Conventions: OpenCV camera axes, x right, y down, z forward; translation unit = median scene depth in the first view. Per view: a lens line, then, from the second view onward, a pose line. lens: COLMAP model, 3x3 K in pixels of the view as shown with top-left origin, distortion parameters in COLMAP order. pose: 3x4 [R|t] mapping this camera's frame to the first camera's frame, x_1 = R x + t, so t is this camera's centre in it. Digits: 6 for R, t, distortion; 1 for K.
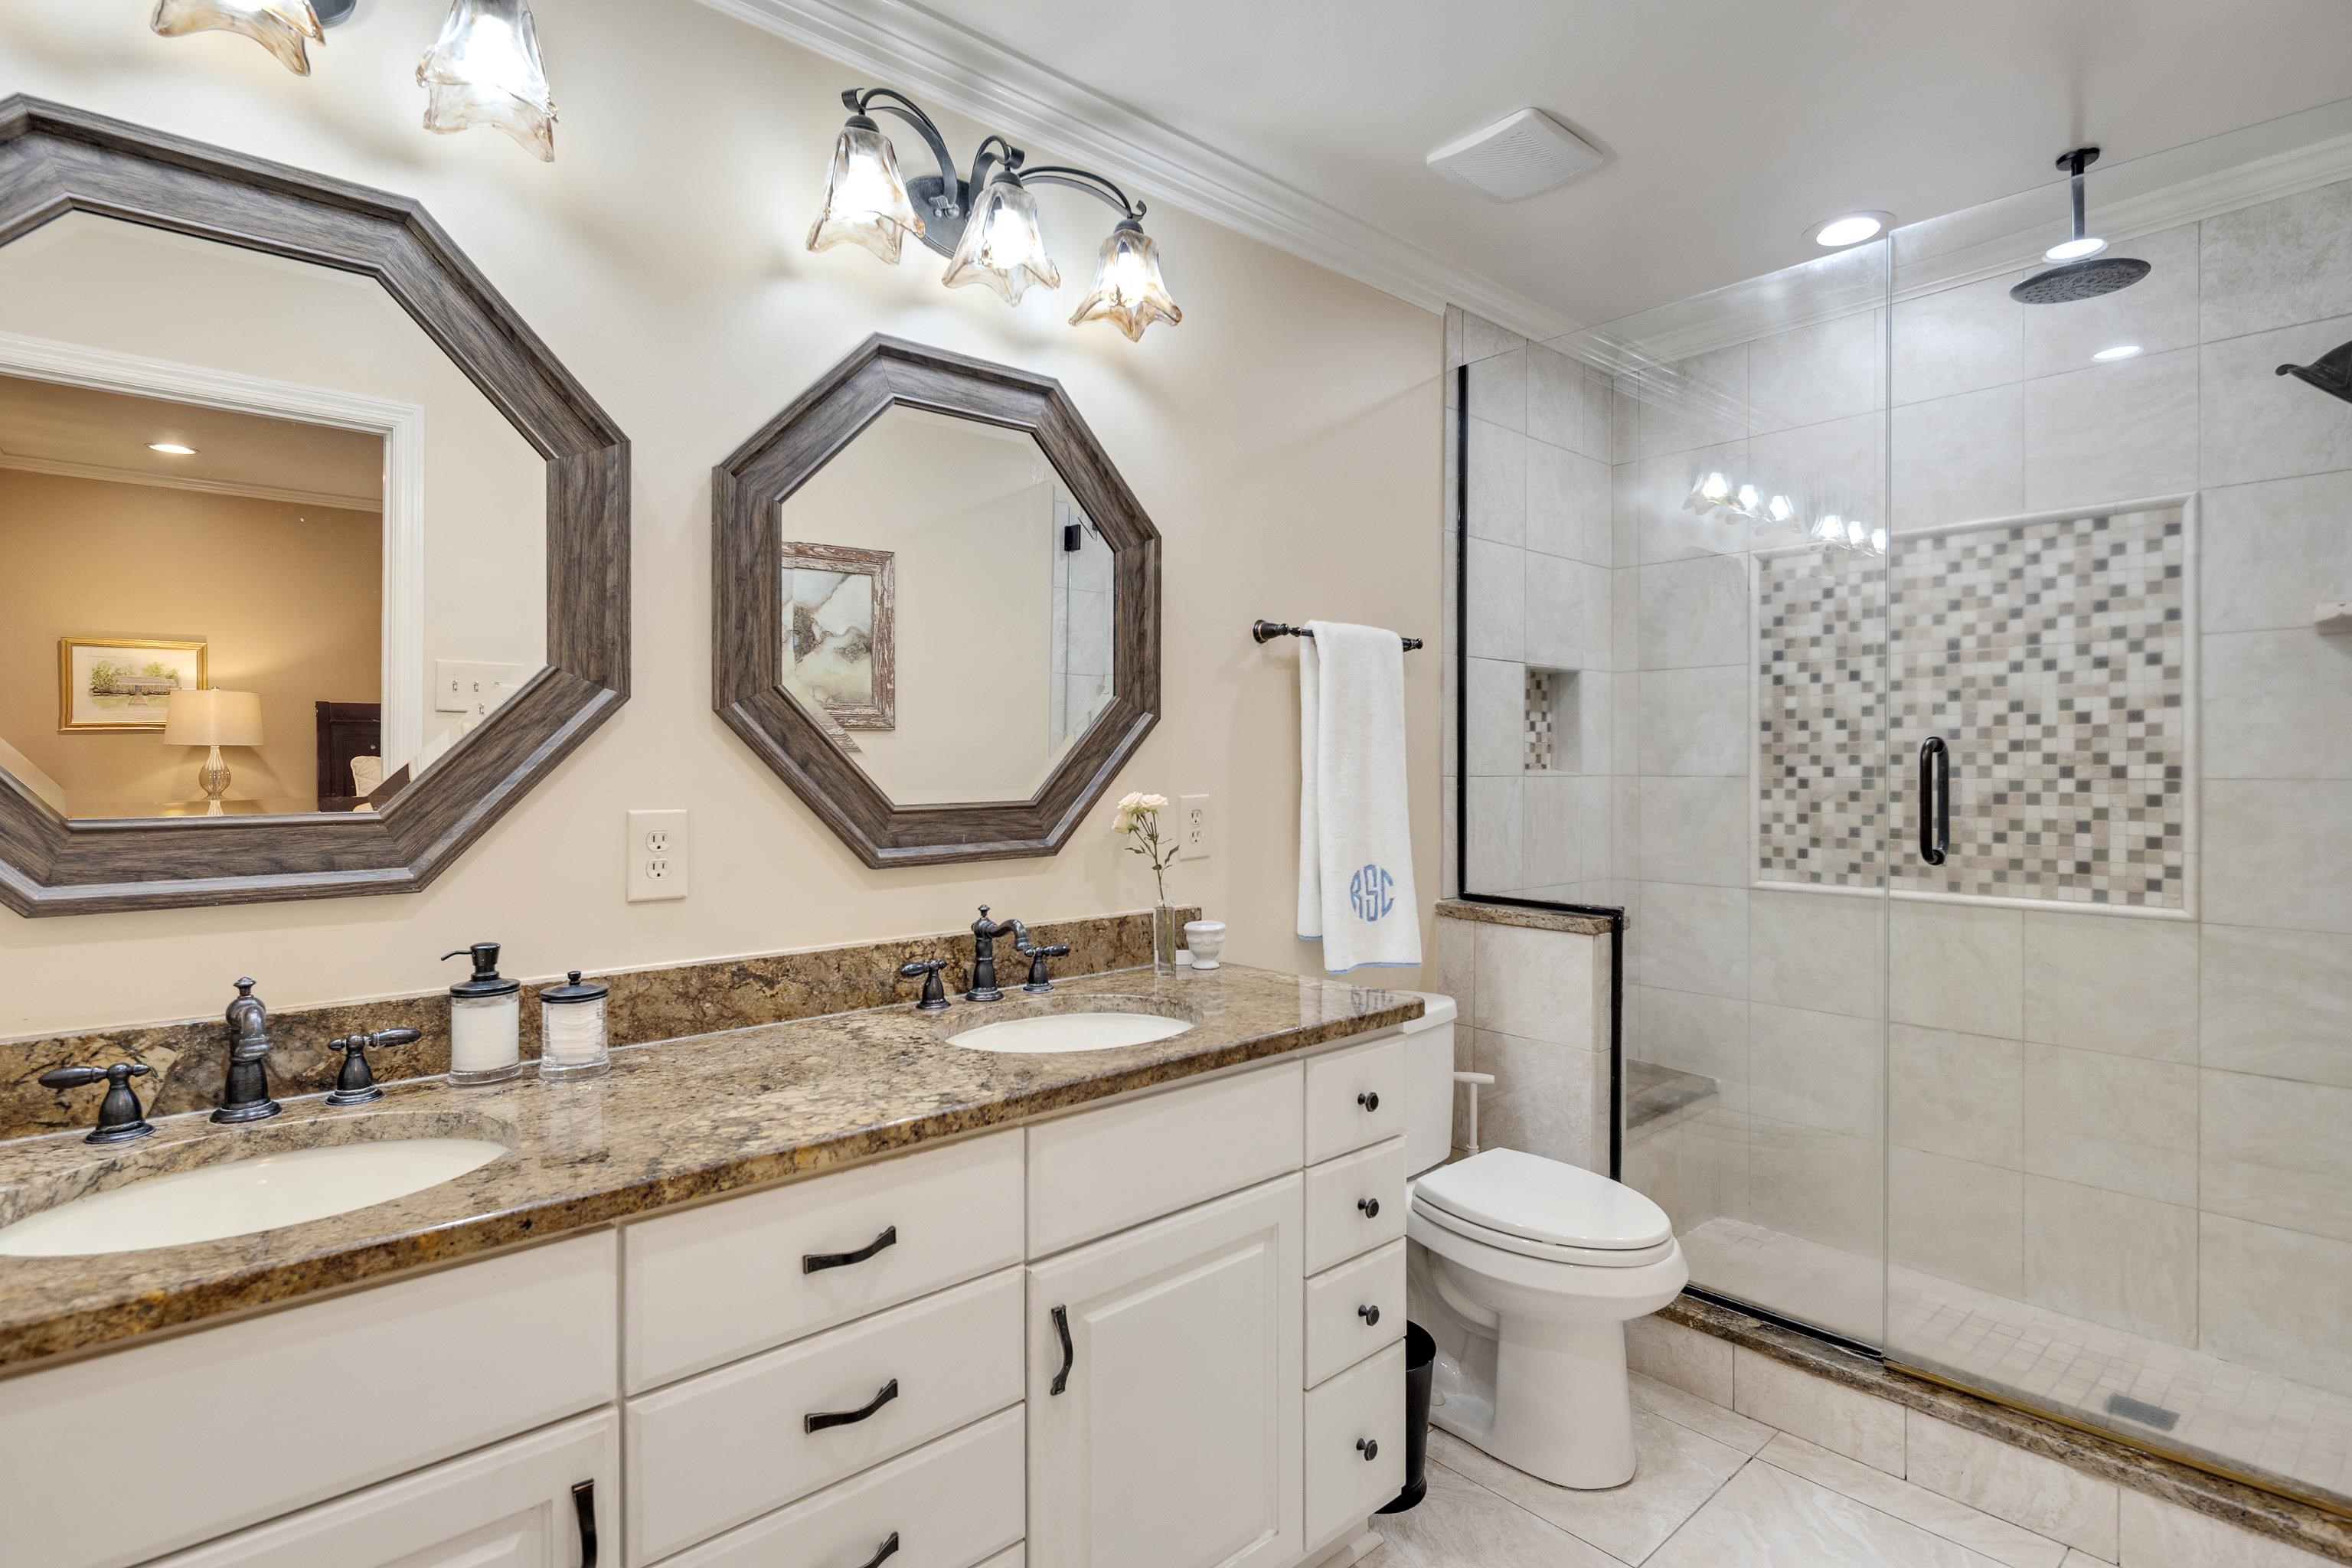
lens RADIAL K [[1135.2, 0, 1163.6], [0, 1135.2, 756.0], [0, 0, 1]] dist [0.002309, -0.001080]
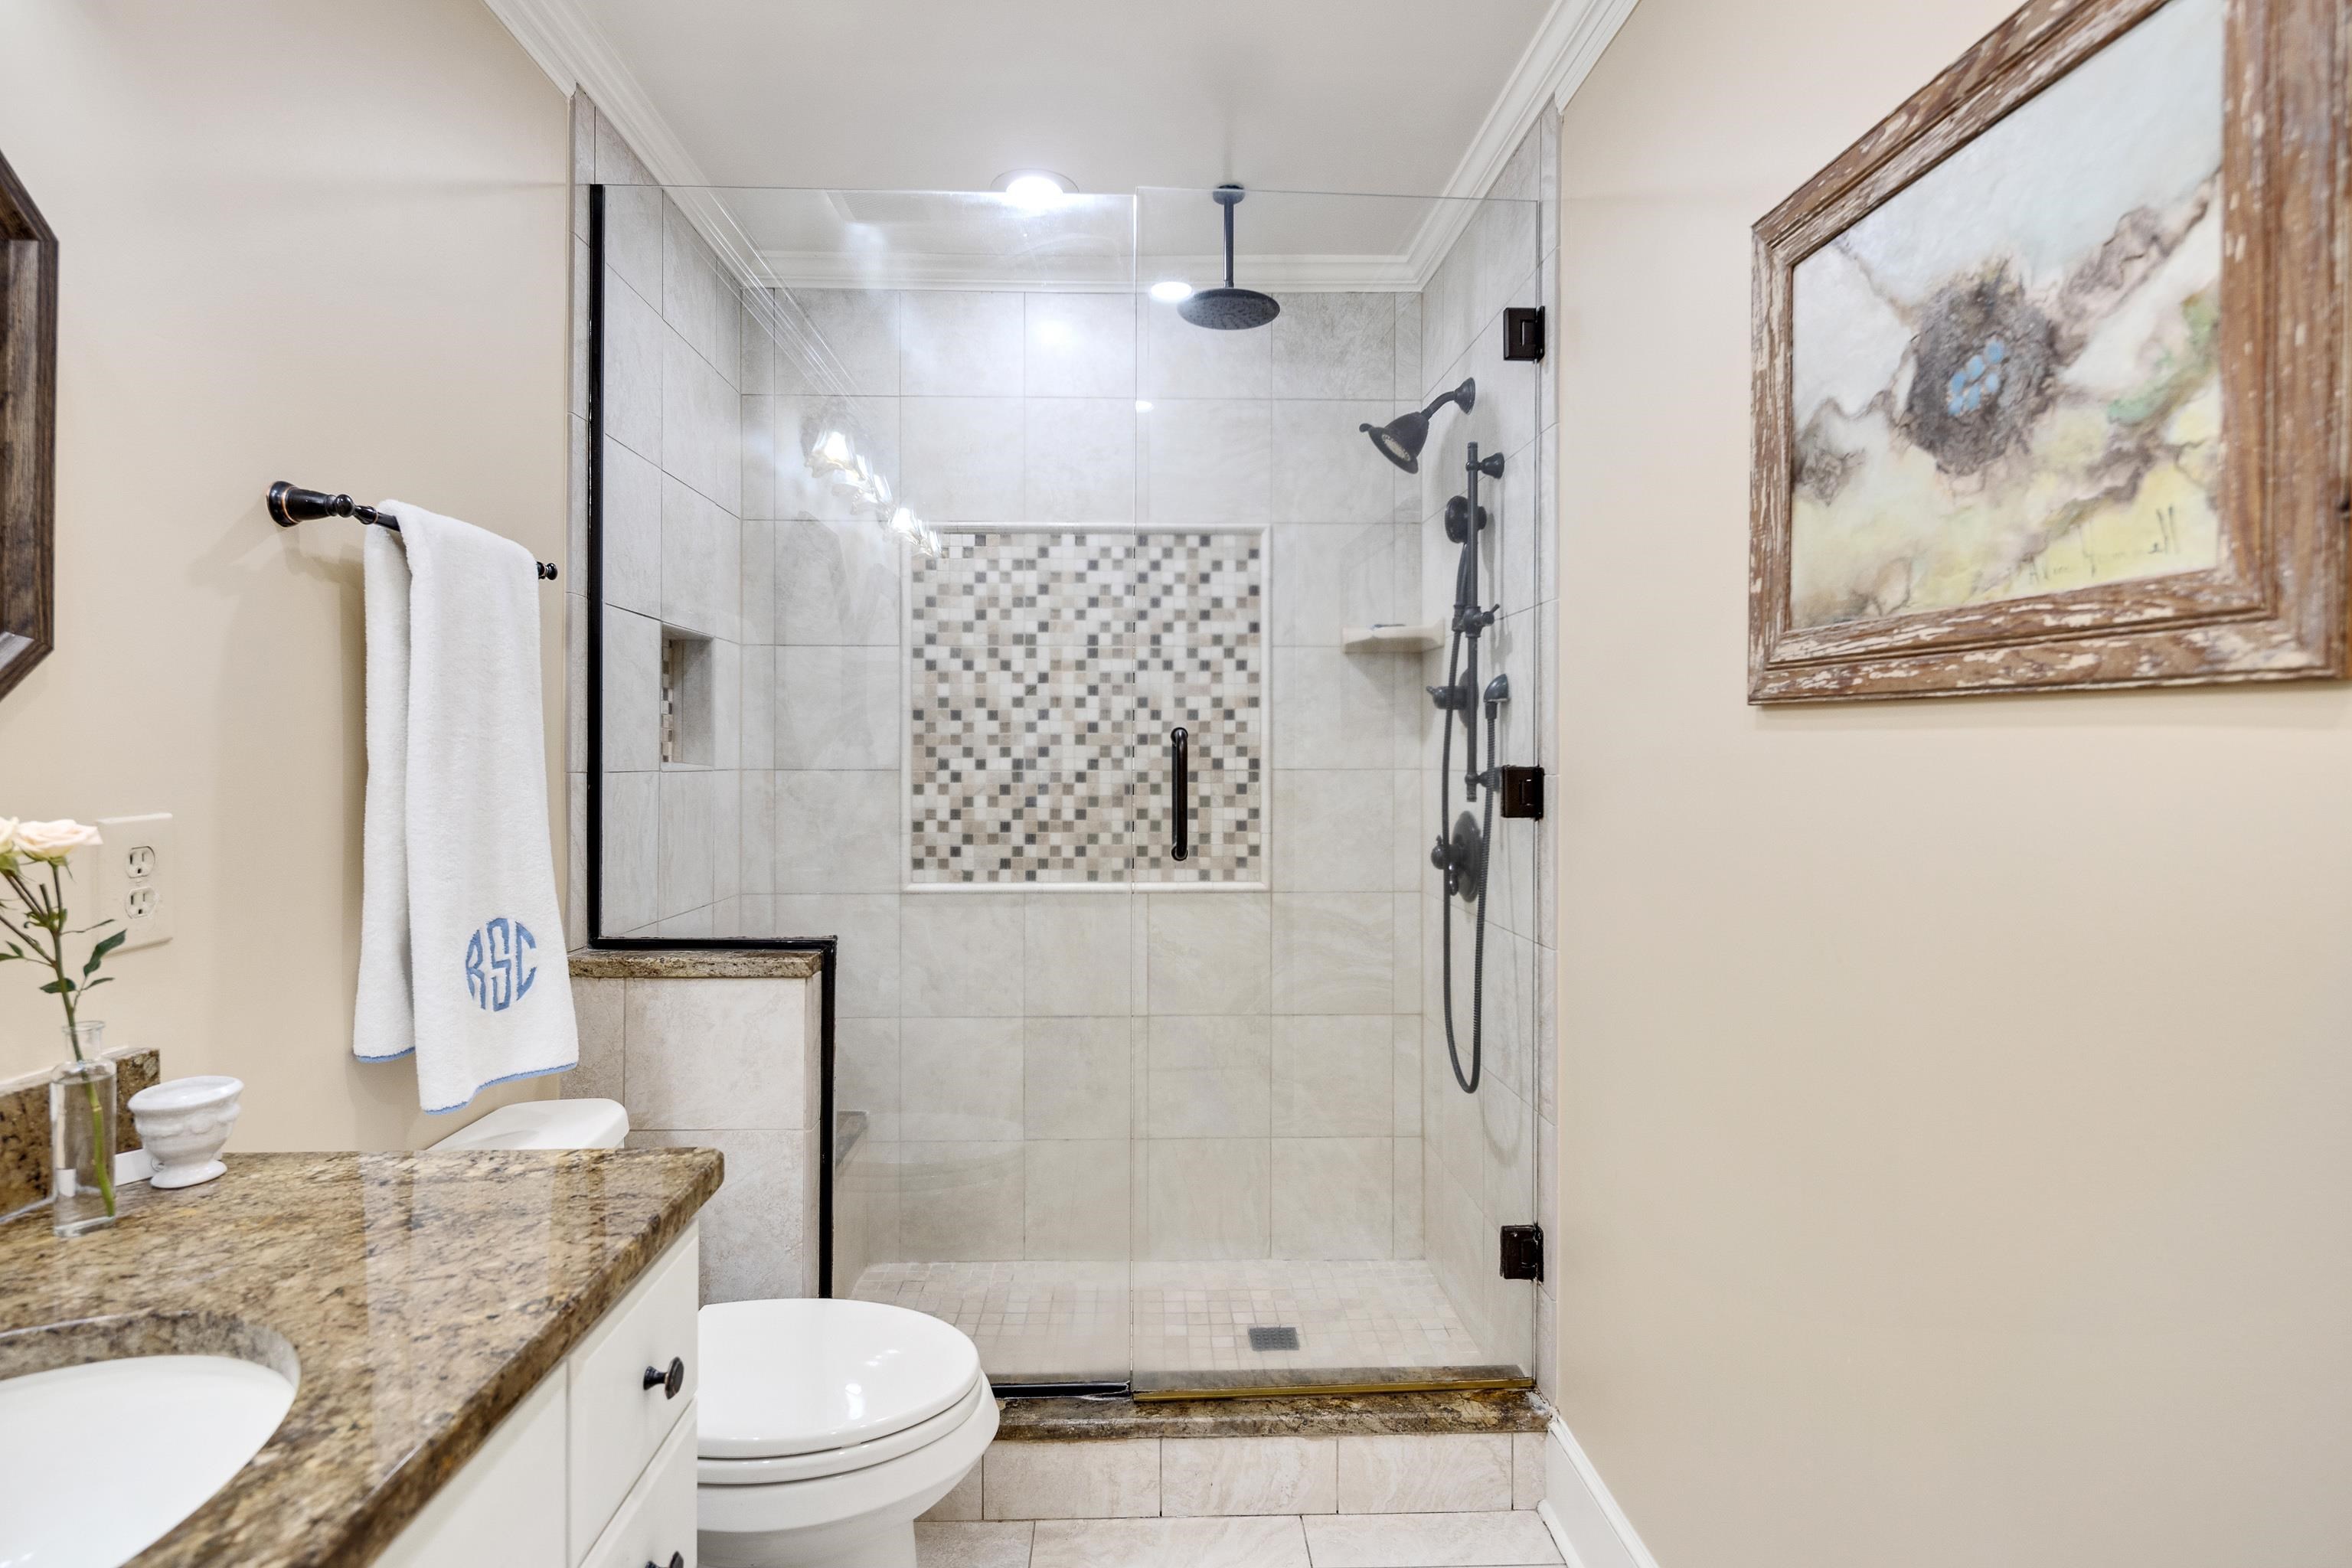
lens RADIAL K [[1135.2, 0, 1163.6], [0, 1135.2, 756.0], [0, 0, 1]] dist [0.002309, -0.001080]
pose [[0.642606, 0.003069, 0.766190, -0.051988], [-0.007041, 0.999973, 0.001899, 0.004415], [-0.766164, -0.006615, 0.642611, 0.304250]]
